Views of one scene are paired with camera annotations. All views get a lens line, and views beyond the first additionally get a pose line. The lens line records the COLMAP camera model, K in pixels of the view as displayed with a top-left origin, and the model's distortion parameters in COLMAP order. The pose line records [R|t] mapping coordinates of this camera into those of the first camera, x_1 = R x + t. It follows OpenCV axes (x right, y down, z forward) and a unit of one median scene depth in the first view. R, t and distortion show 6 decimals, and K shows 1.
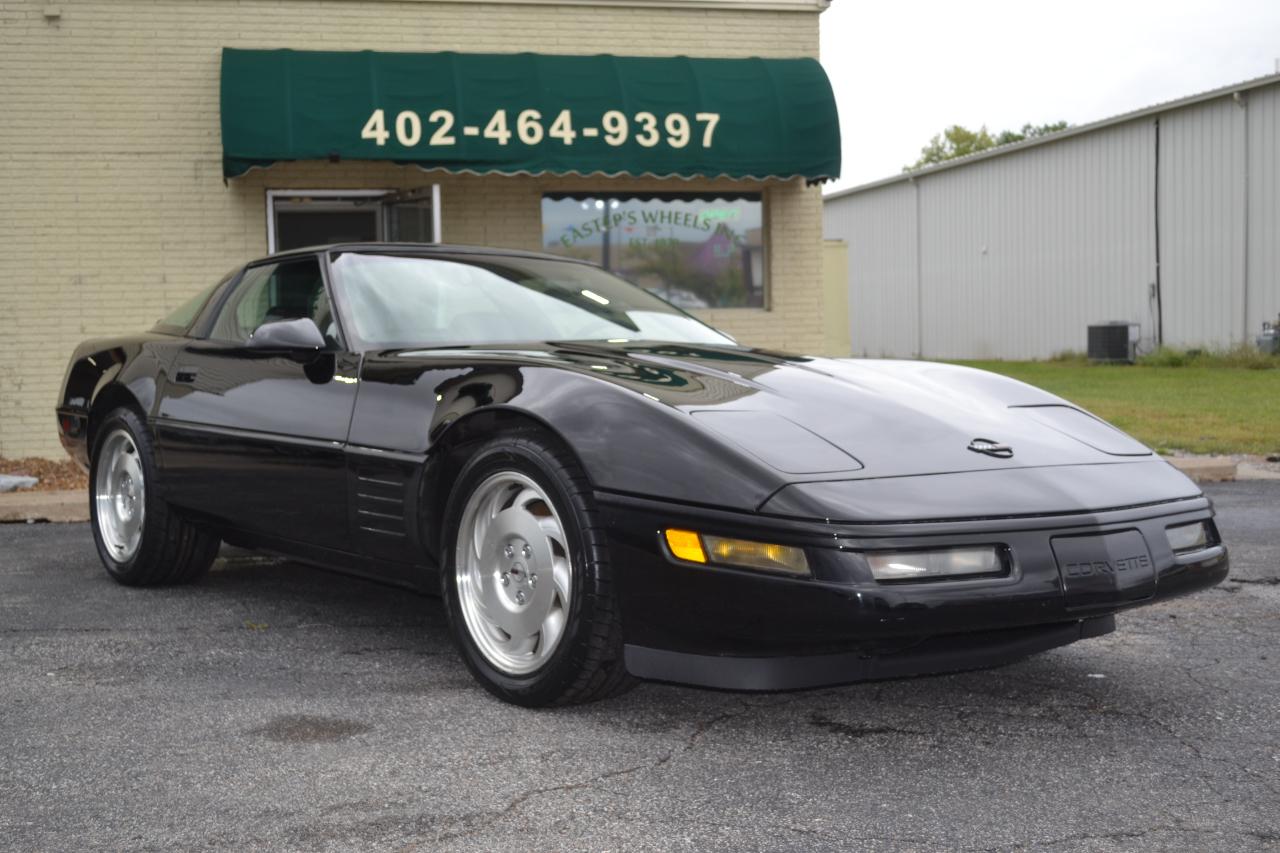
lens RADIAL K [[1595.8, 0, 640.0], [0, 1595.8, 426.5], [0, 0, 1]] dist [-0.043616, 0.053296]
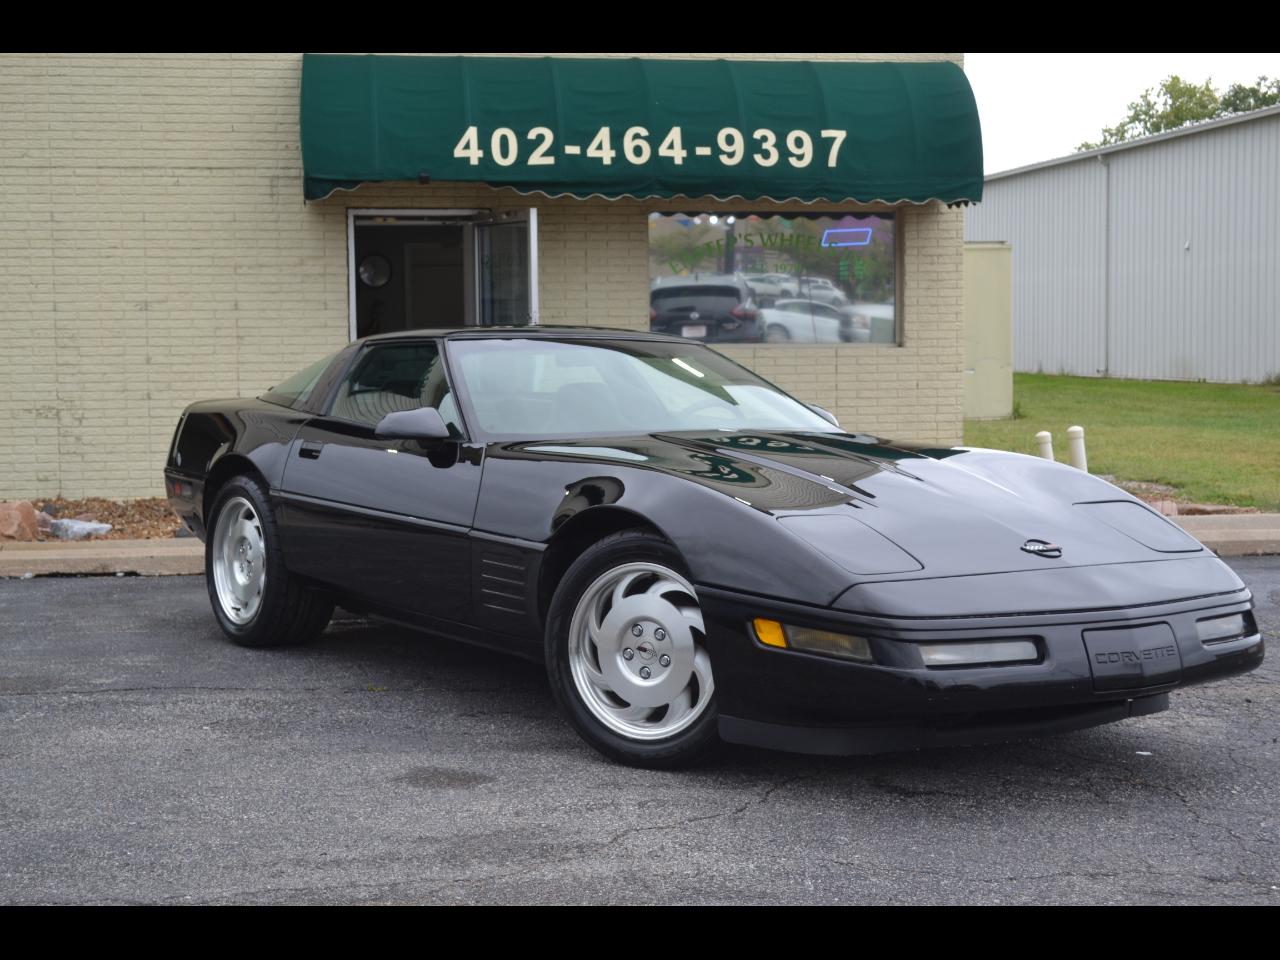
lens RADIAL K [[2002.0, 0, 640.0], [0, 2002.0, 480.0], [0, 0, 1]] dist [0.001834, 0.083369]
pose [[0.997817, 0.017678, -0.063628, 0.008896], [-0.016450, 0.999669, 0.019774, -0.019417], [0.063957, -0.018684, 0.997778, -0.144825]]
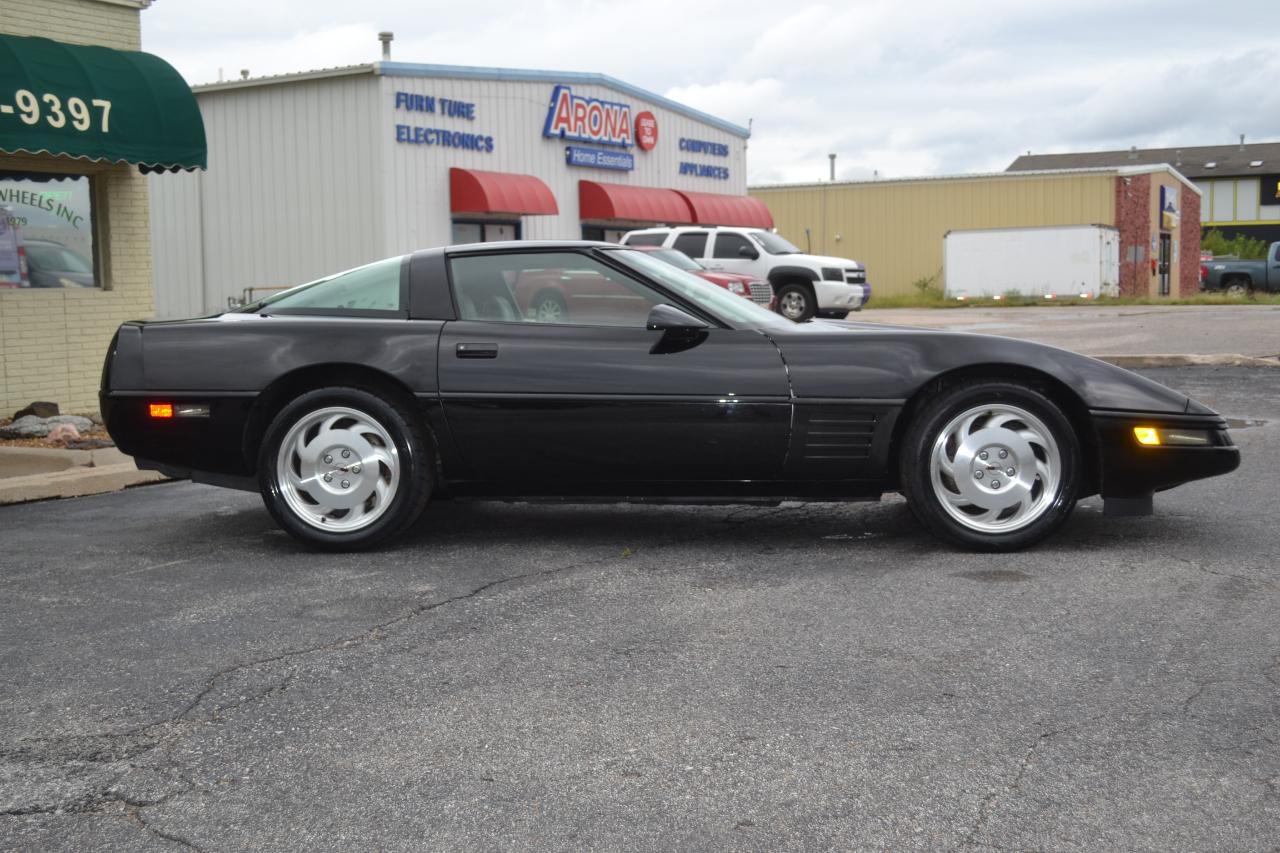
lens RADIAL K [[1488.3, 0, 640.0], [0, 1488.3, 426.5], [0, 0, 1]] dist [-0.021024, -0.012692]
pose [[0.682868, -0.063522, 0.727775, -0.446573], [0.046863, 0.997970, 0.043134, -0.009346], [-0.729037, 0.004651, 0.684458, 0.085771]]
